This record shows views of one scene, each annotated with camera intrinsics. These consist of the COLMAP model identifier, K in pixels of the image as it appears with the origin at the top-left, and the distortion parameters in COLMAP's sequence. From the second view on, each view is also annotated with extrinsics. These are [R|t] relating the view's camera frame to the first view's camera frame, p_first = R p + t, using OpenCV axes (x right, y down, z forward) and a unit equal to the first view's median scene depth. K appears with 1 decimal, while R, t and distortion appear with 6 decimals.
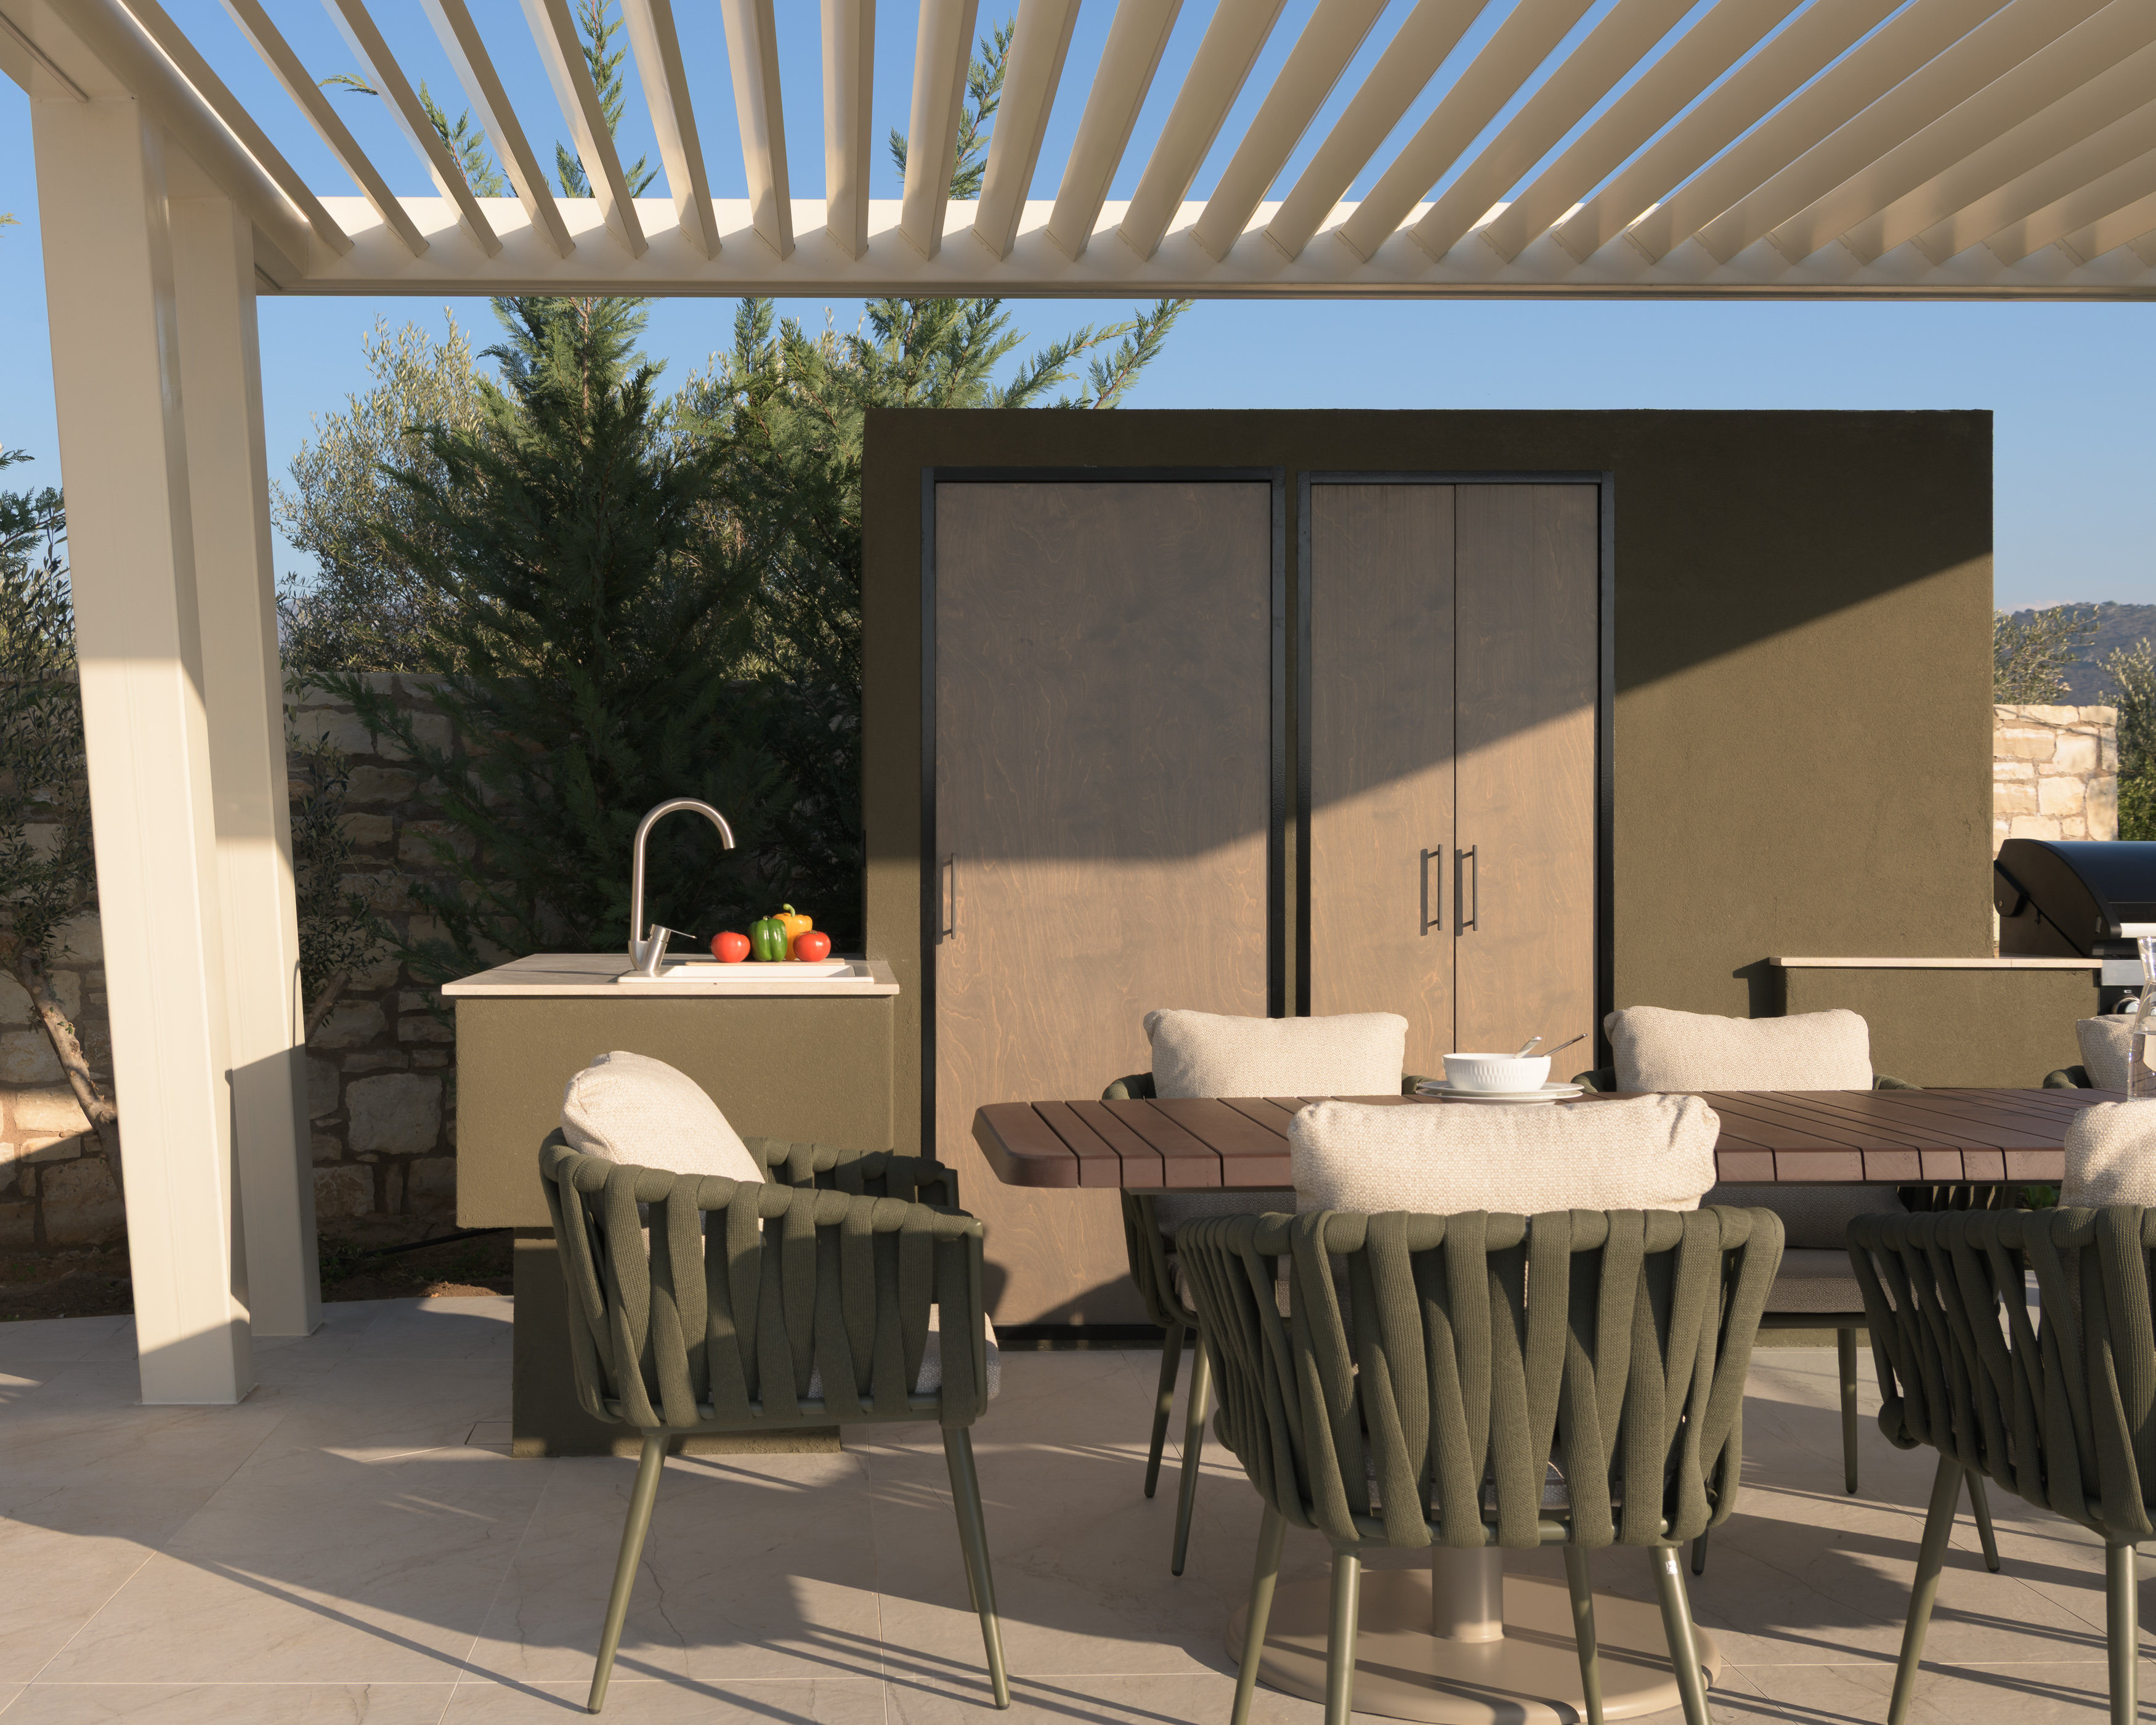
lens RADIAL K [[3360.2, 0, 1078.0], [0, 3360.2, 862.5], [0, 0, 1]] dist [-0.021957, -0.052148]
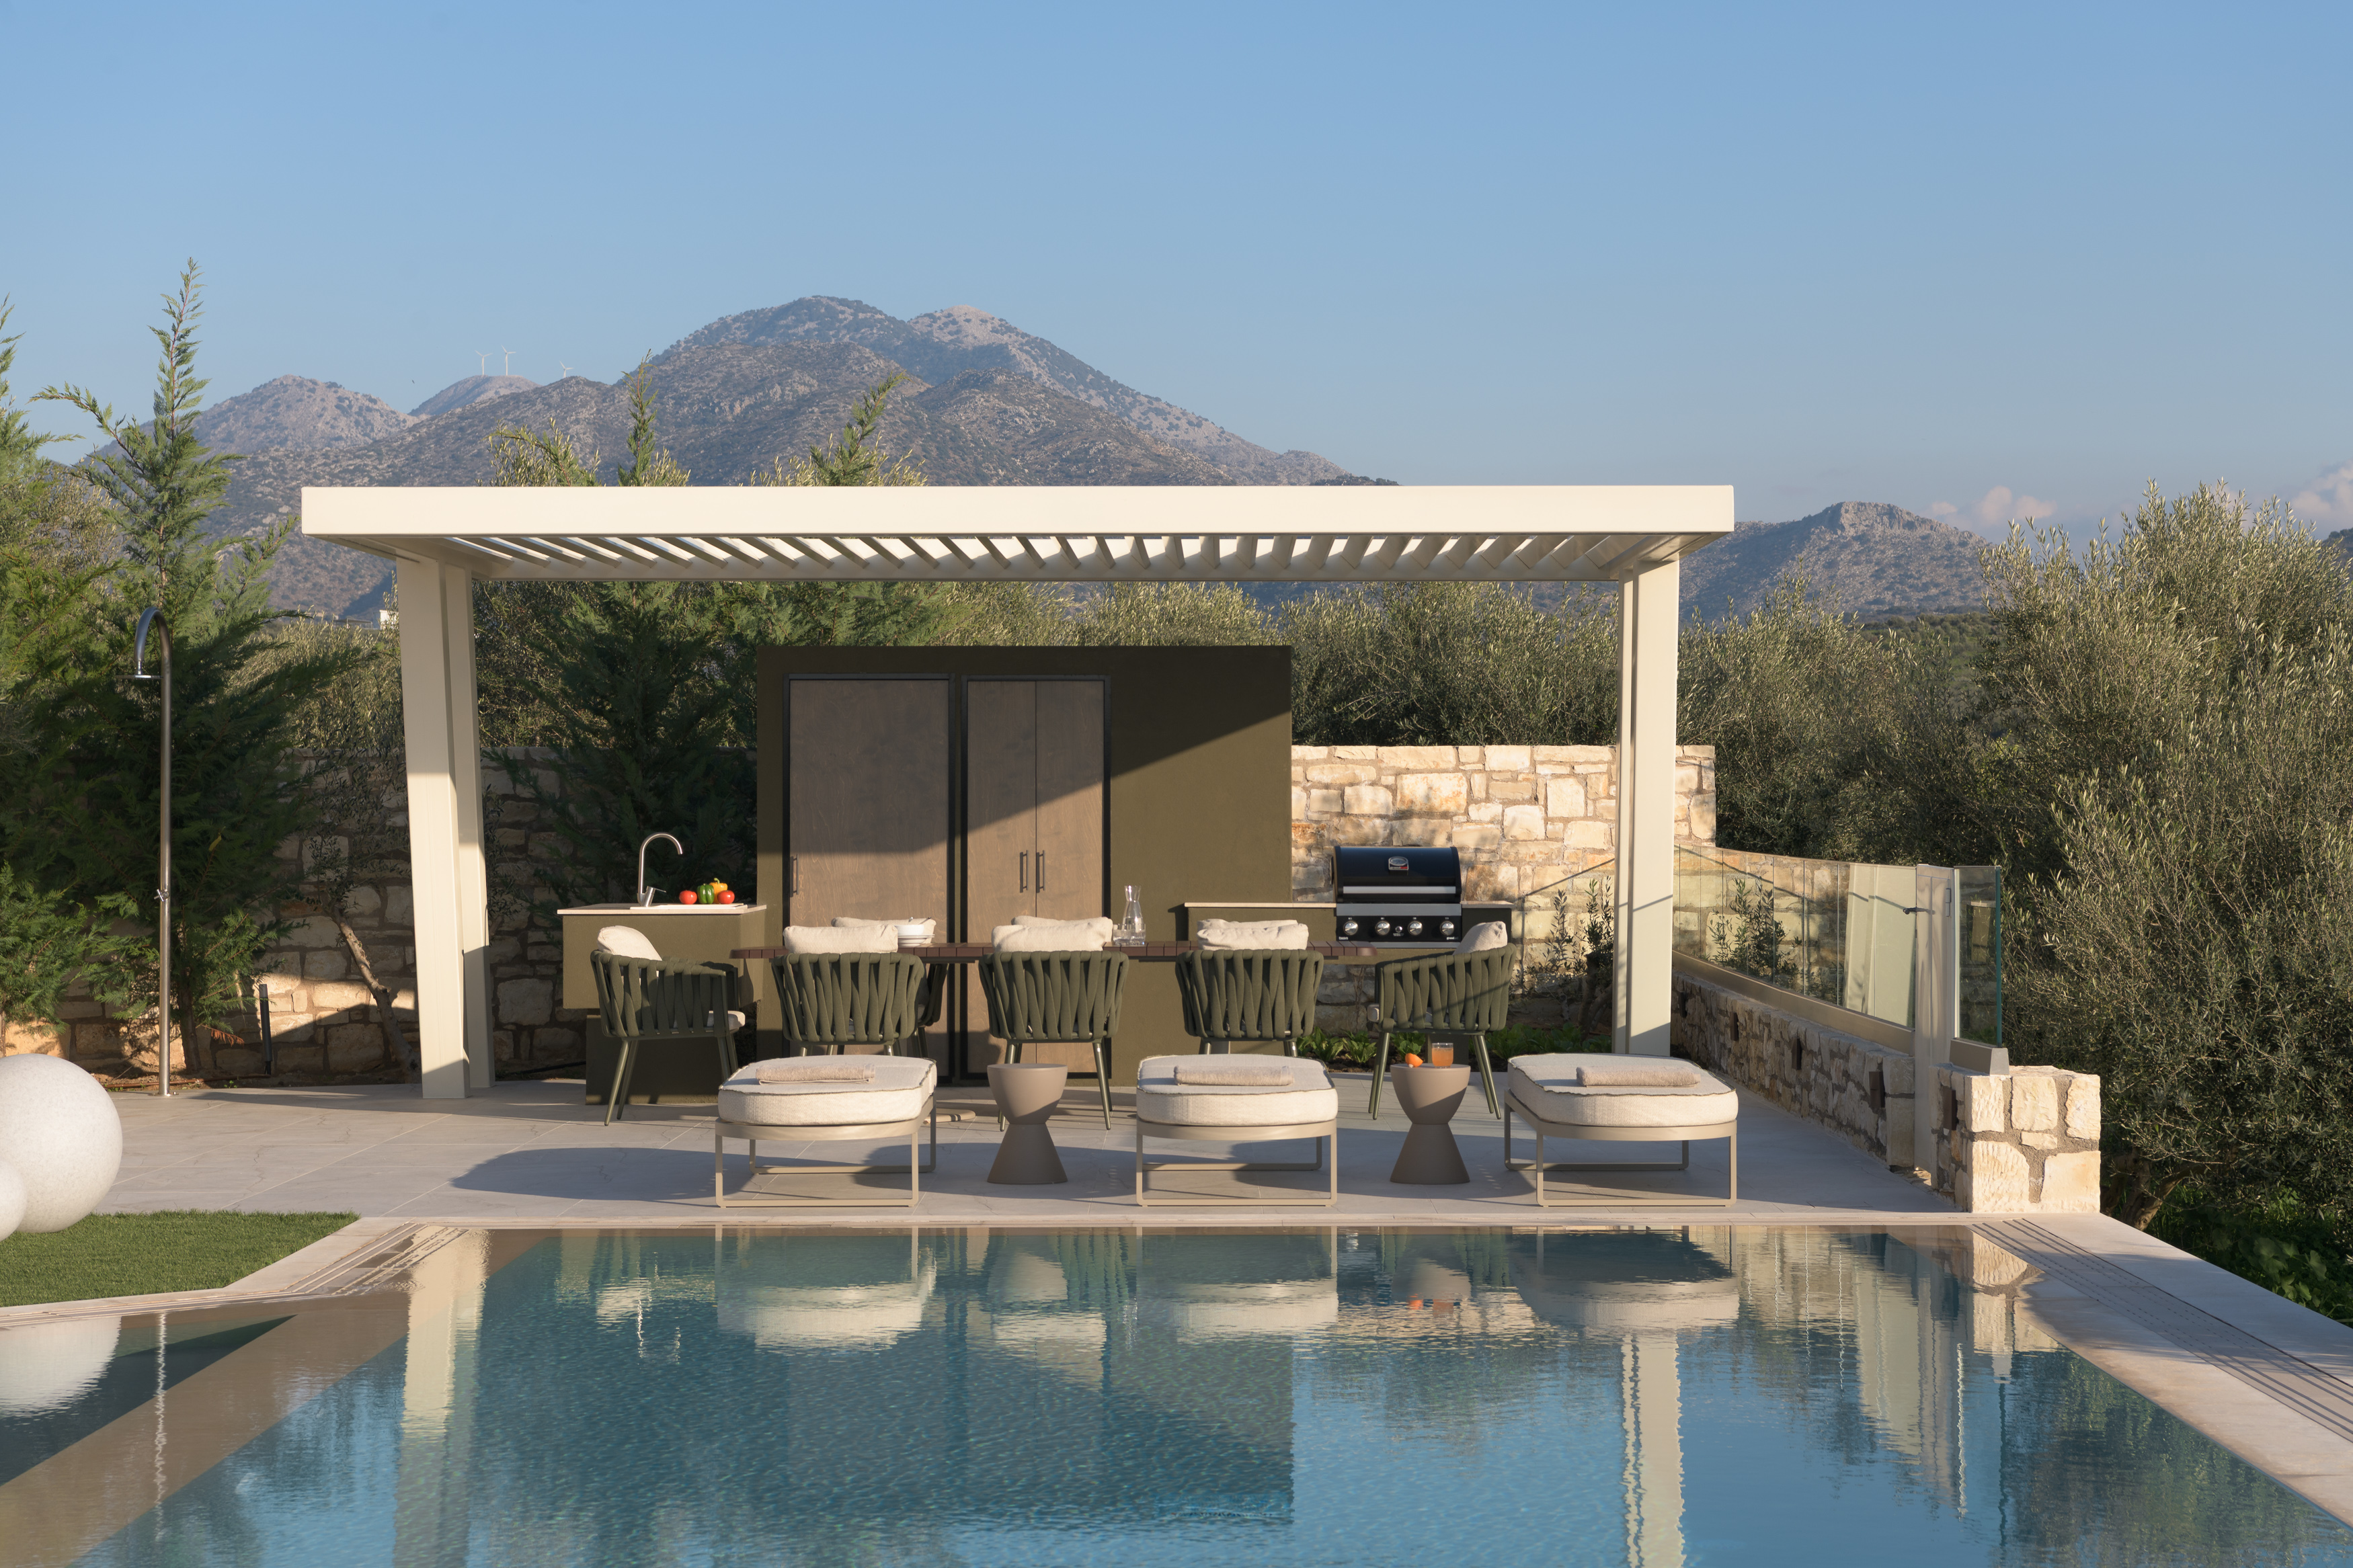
lens RADIAL K [[4705.7, 0, 1176.5], [0, 4705.7, 784.0], [0, 0, 1]] dist [0.297377, 0.116384]
pose [[0.998624, -0.001007, -0.052429, 0.284829], [0.000386, 0.999930, -0.011850, -0.009222], [0.052437, 0.011813, 0.998554, -1.559432]]
